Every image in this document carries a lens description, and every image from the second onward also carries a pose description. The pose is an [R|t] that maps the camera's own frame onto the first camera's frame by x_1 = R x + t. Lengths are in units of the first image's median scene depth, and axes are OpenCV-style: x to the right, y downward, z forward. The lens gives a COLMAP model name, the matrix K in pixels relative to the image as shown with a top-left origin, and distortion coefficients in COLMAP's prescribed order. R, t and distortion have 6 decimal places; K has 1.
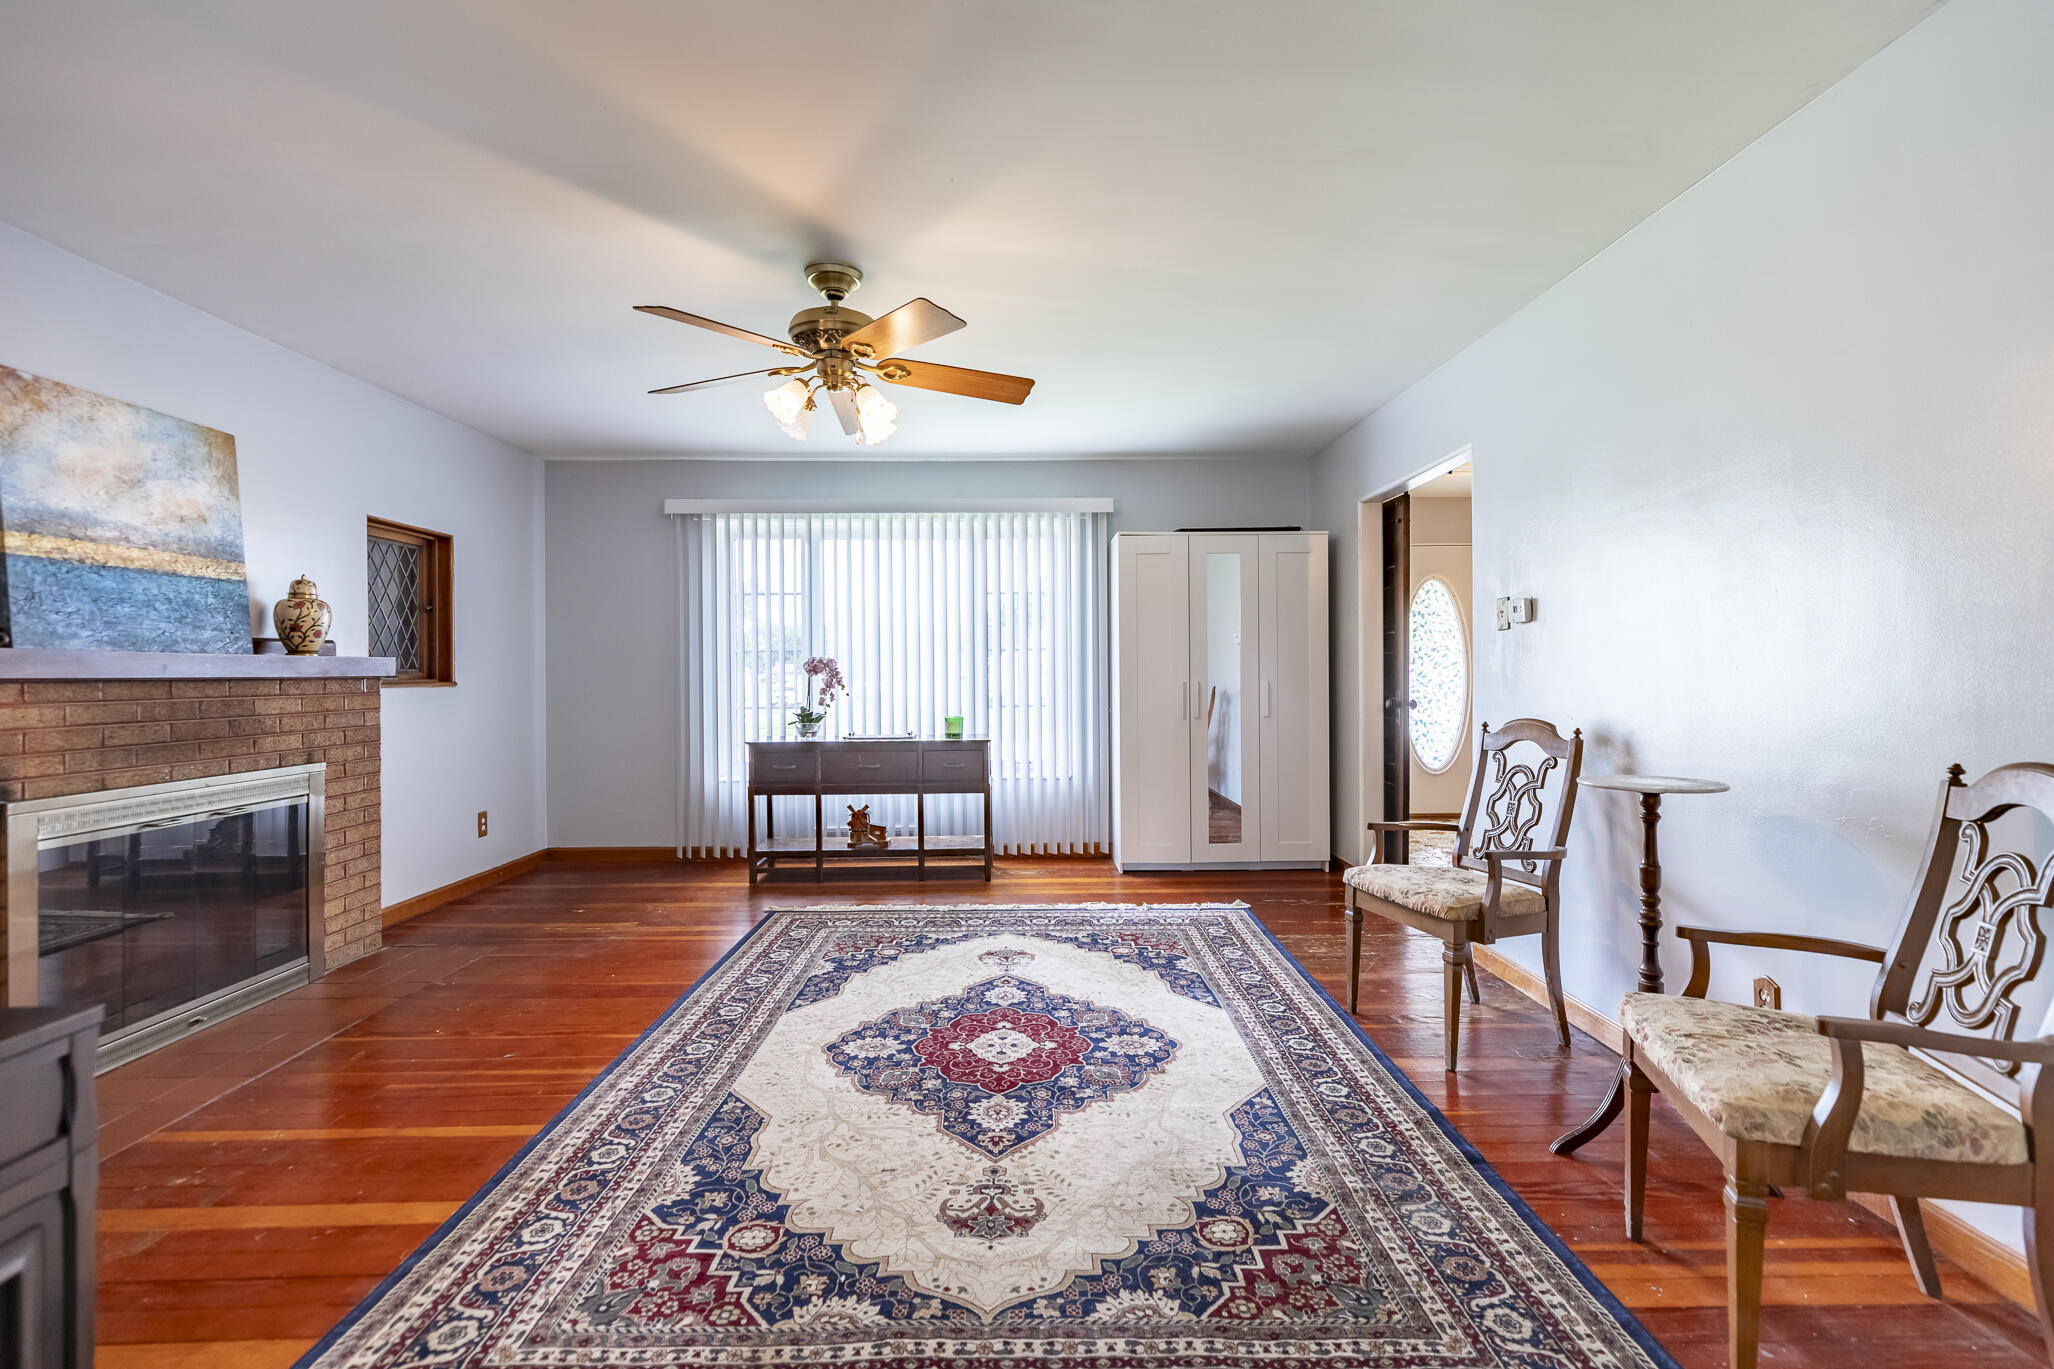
lens RADIAL K [[918.8, 0, 1035.5], [0, 918.8, 670.7], [0, 0, 1]] dist [0.006613, -0.000664]
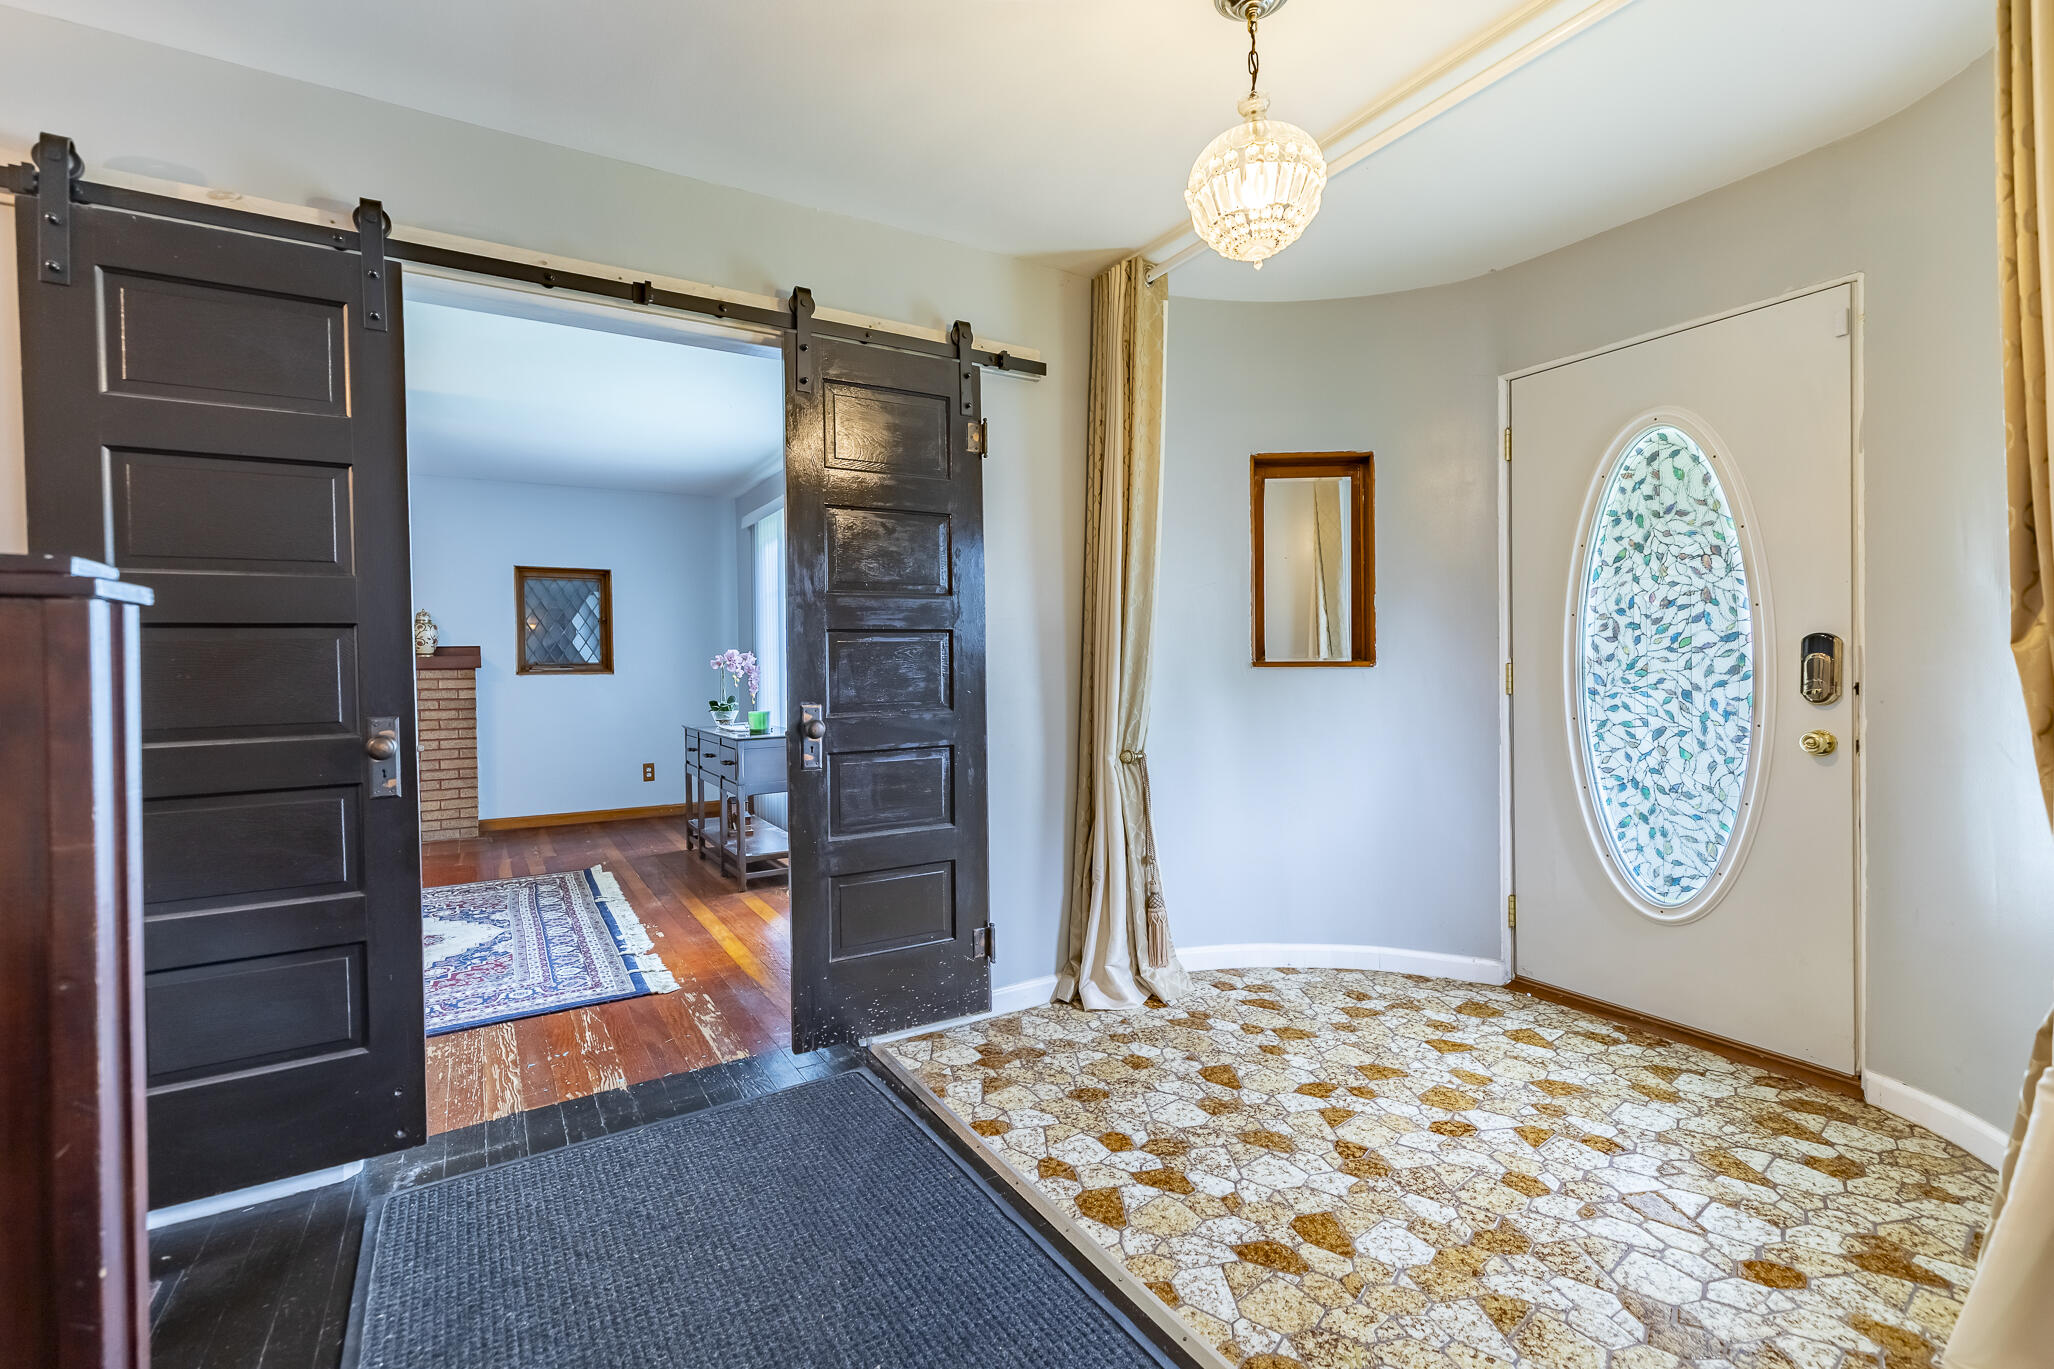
lens RADIAL K [[918.8, 0, 1036.7], [0, 918.8, 669.3], [0, 0, 1]] dist [0.006613, -0.000664]
pose [[0.503509, 0.006989, -0.863962, 1.485328], [0.008797, 0.999874, 0.013216, -0.005522], [0.863945, -0.014255, 0.503384, 1.325890]]
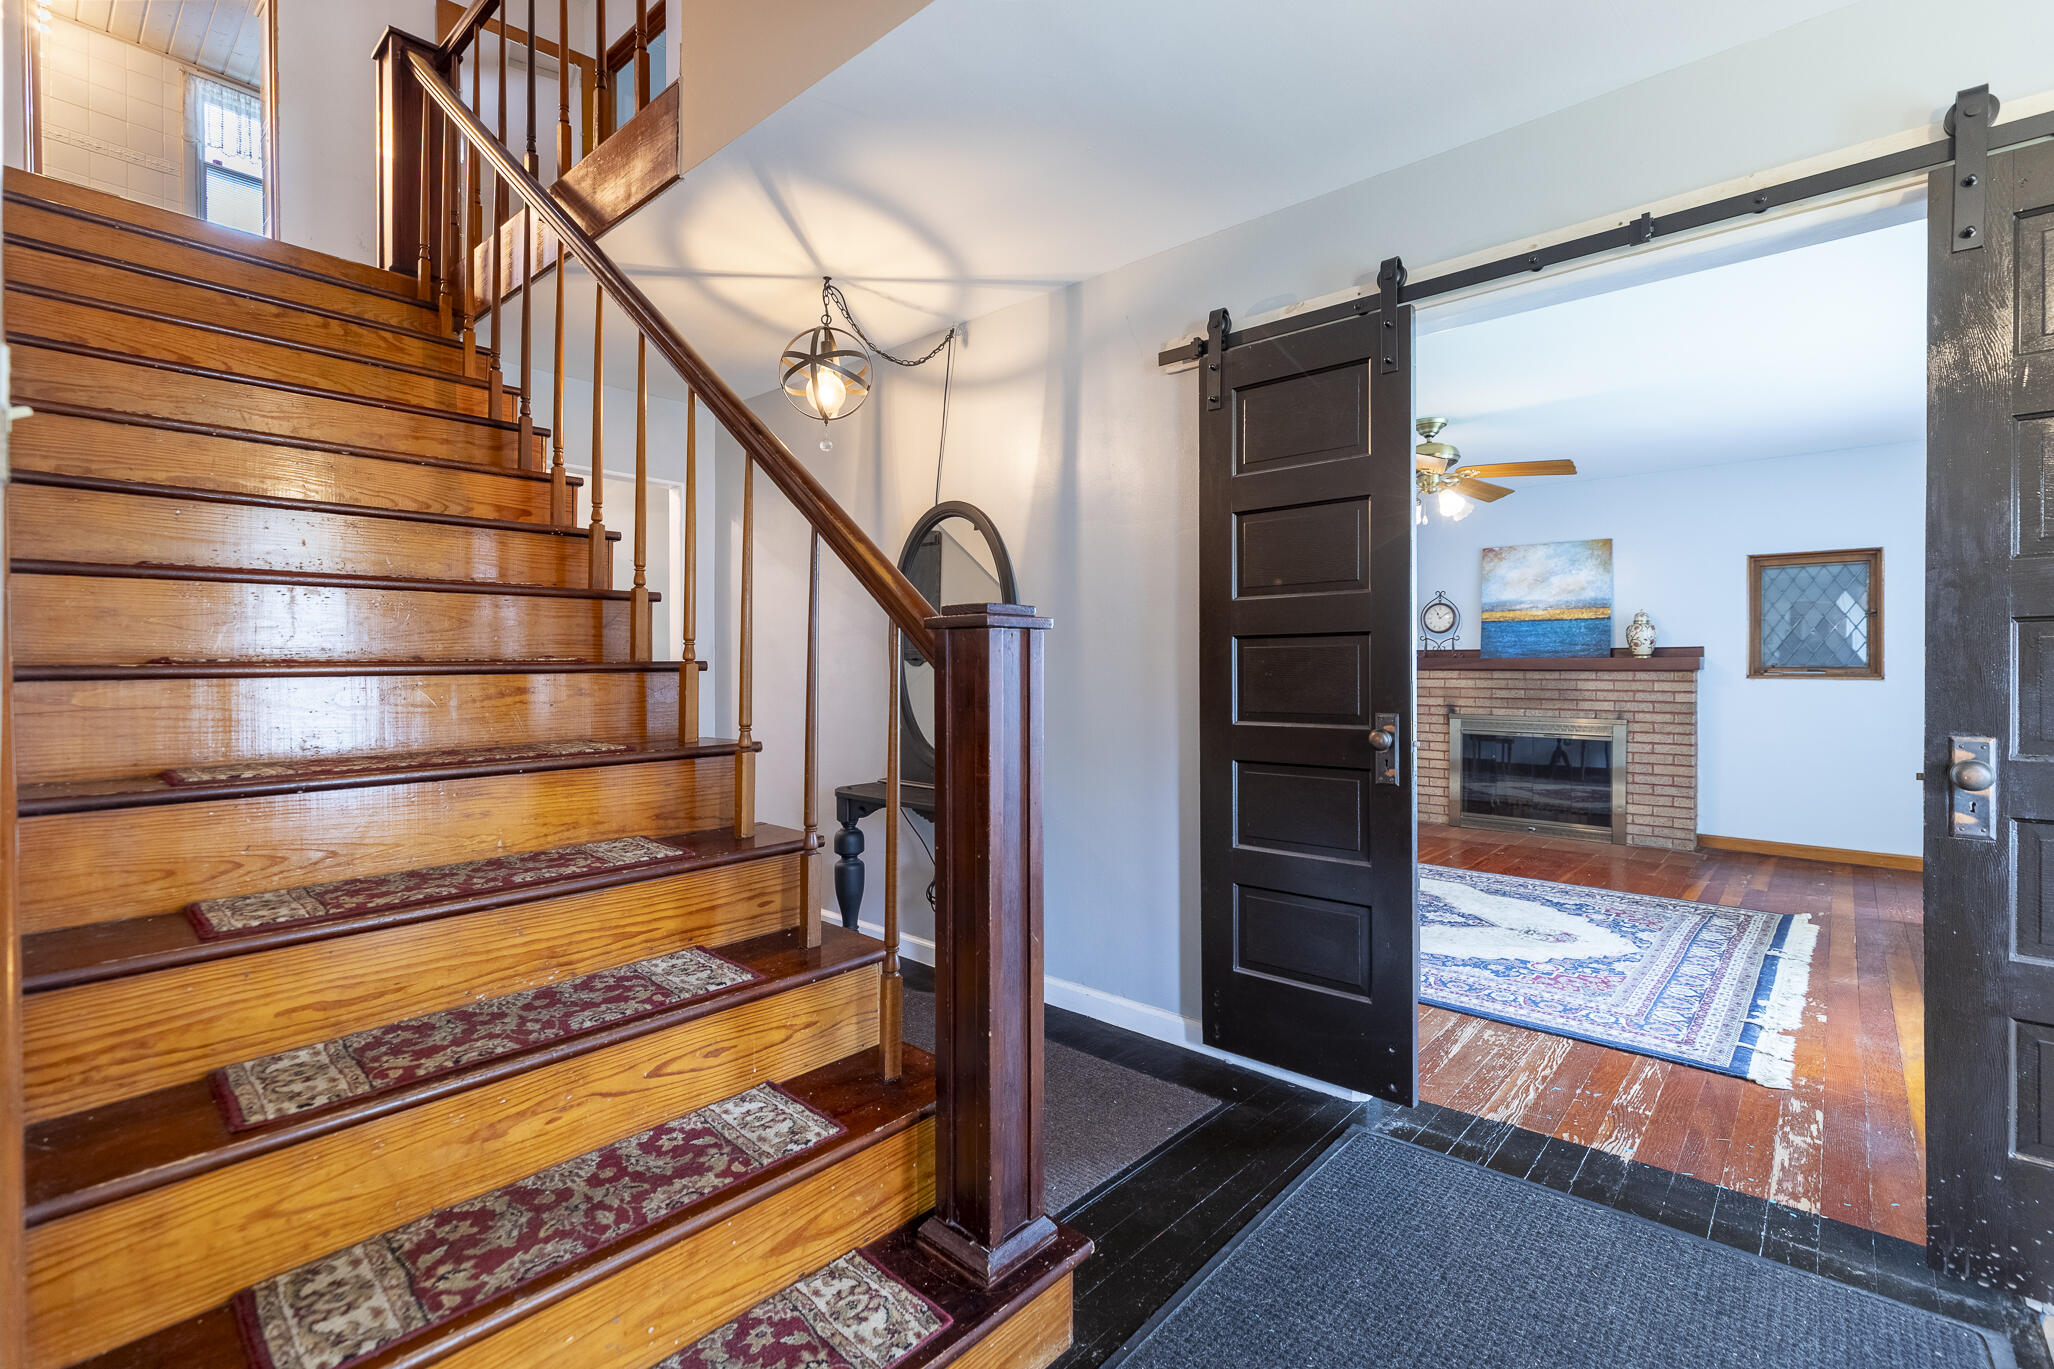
lens RADIAL K [[918.8, 0, 1032.0], [0, 918.8, 674.1], [0, 0, 1]] dist [0.006613, -0.000664]
pose [[-0.676981, 0.009510, -0.735939, 1.421971], [0.002041, 0.999937, 0.011044, -0.007762], [0.735997, 0.005975, -0.676958, 1.561866]]
